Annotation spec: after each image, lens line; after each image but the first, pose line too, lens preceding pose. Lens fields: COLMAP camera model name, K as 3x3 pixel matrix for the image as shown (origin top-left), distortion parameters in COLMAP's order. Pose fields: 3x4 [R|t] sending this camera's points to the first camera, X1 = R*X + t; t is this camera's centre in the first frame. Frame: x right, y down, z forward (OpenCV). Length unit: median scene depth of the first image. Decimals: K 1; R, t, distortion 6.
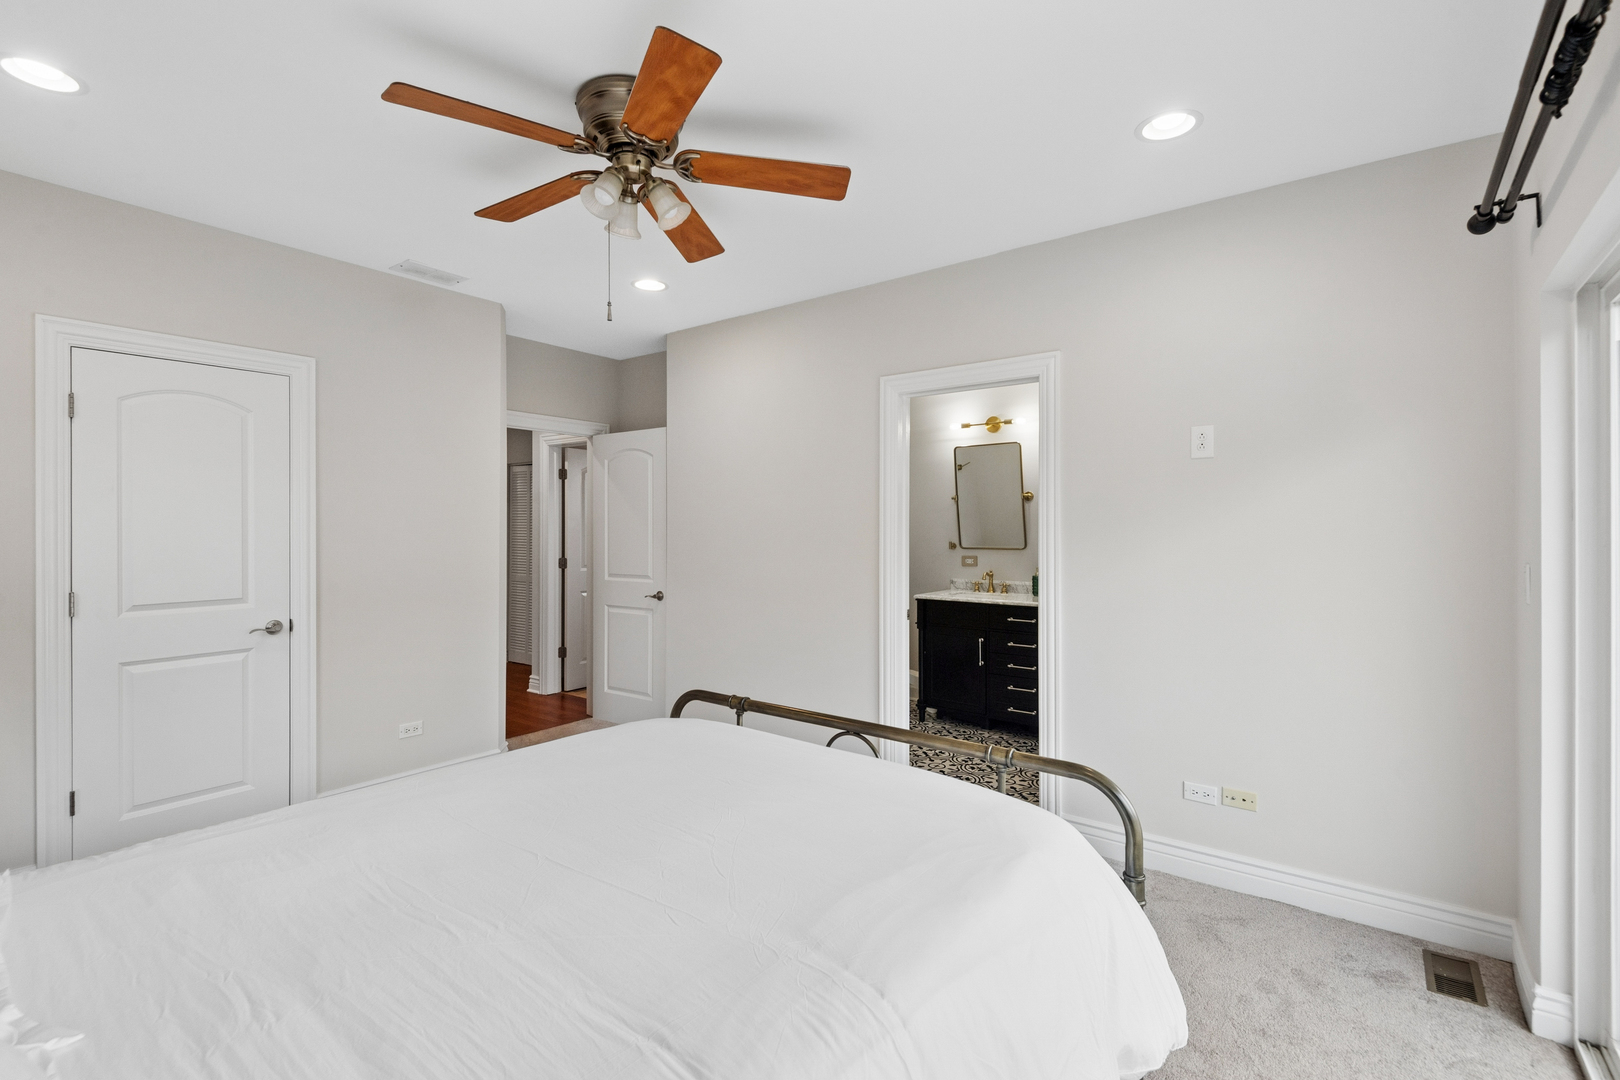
lens RADIAL K [[746.8, 0, 804.6], [0, 746.8, 533.9], [0, 0, 1]] dist [0.035028, -0.000471]
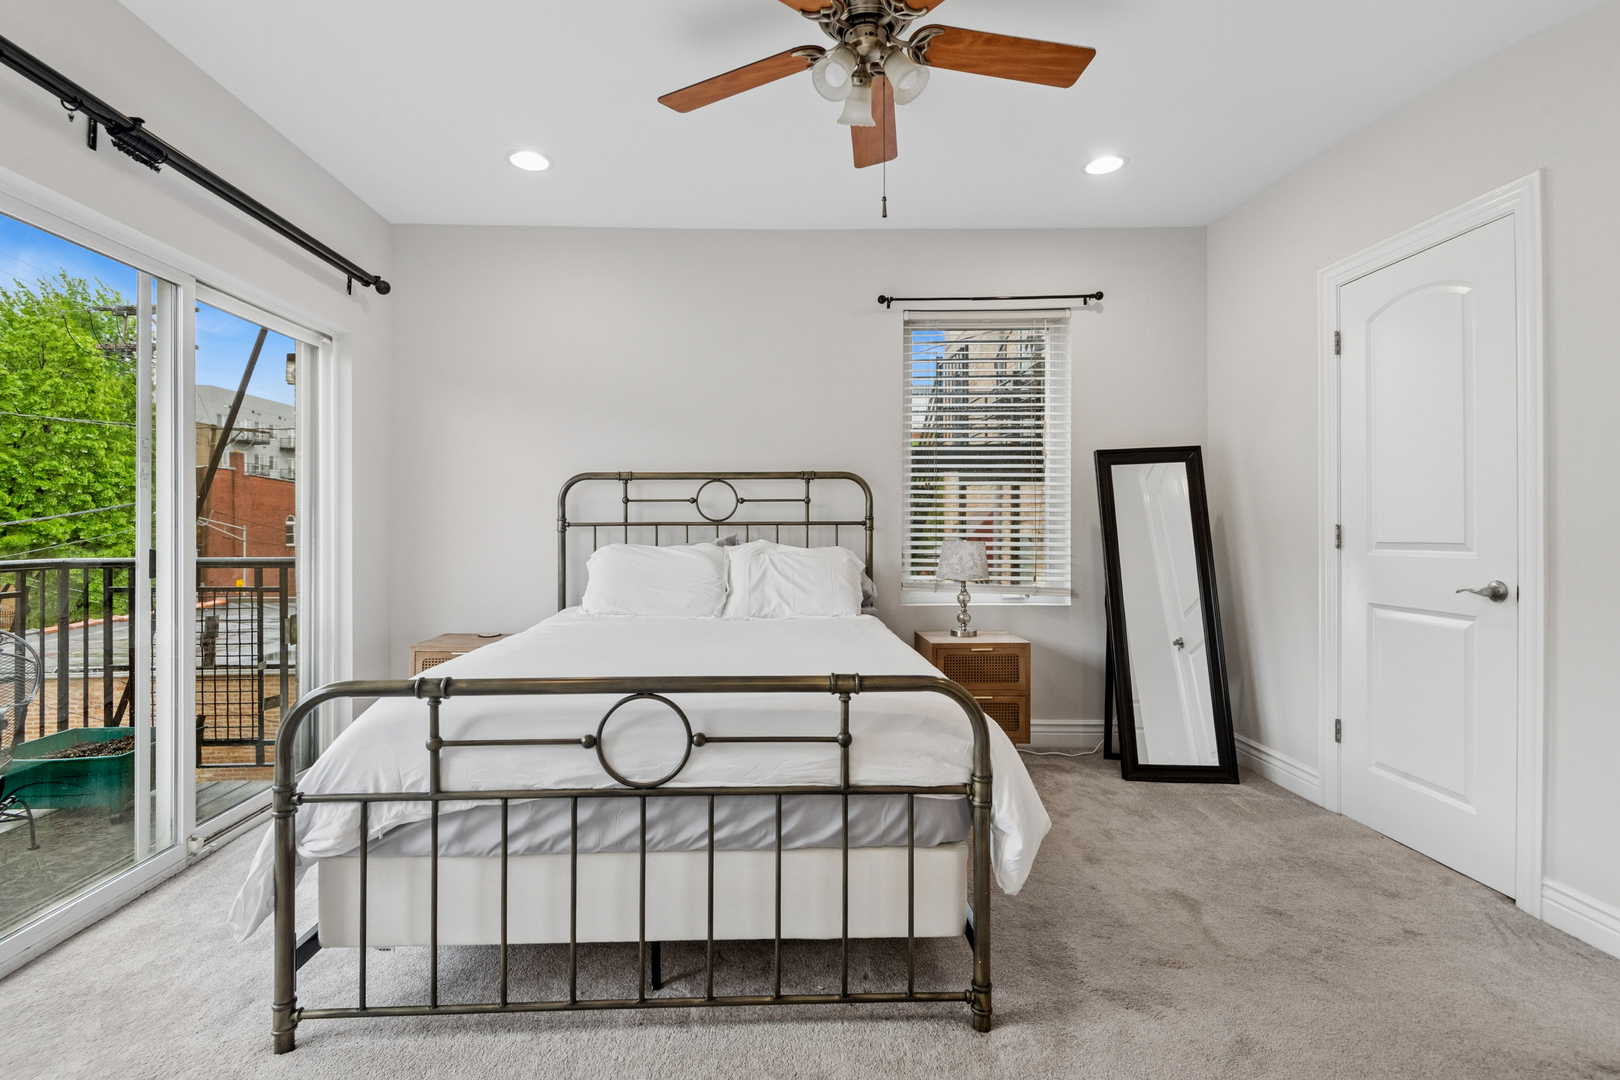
lens RADIAL K [[746.8, 0, 804.6], [0, 746.8, 533.9], [0, 0, 1]] dist [0.035028, -0.000471]
pose [[-0.777167, 0.009000, -0.629230, 0.229986], [-0.000992, 0.999879, 0.015527, 0.068588], [0.629293, 0.012692, -0.777064, 1.266652]]
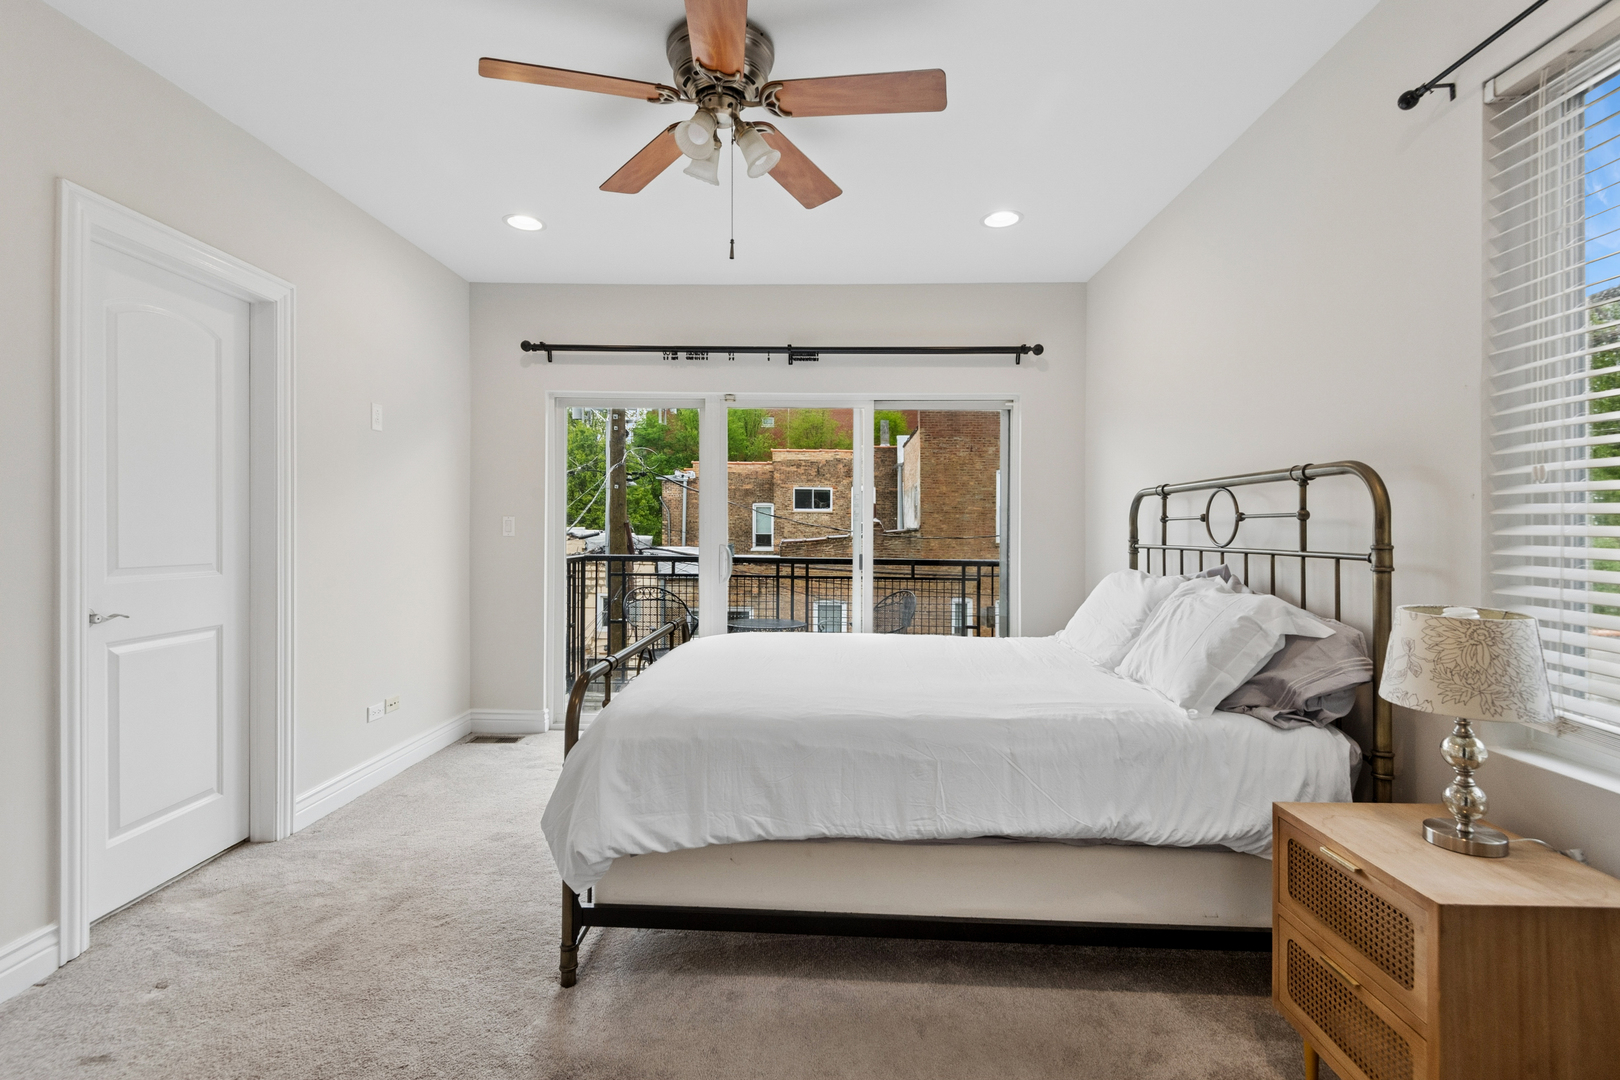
lens RADIAL K [[758.5, 0, 808.8], [0, 758.5, 531.0], [0, 0, 1]] dist [0.031153, -0.031270]
pose [[-0.569912, -0.007345, 0.821673, -0.863005], [-0.004667, 0.999973, 0.005701, 0.046776], [-0.821693, -0.000586, -0.569930, 1.133167]]
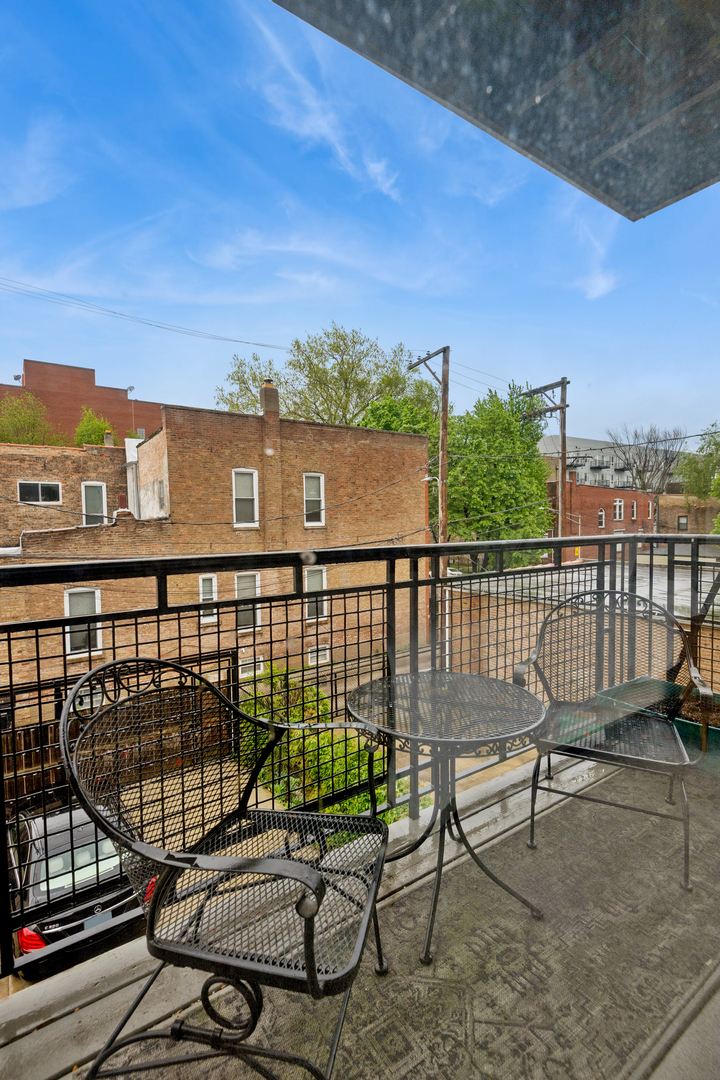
lens RADIAL K [[494.8, 0, 360.0], [0, 494.8, 540.0], [0, 0, 1]] dist [0.002833, -0.000019]
pose [[-0.949333, -0.001092, 0.314269, 0.555190], [0.013760, 0.998890, 0.045038, 0.088264], [-0.313969, 0.047081, -0.948265, 0.700895]]
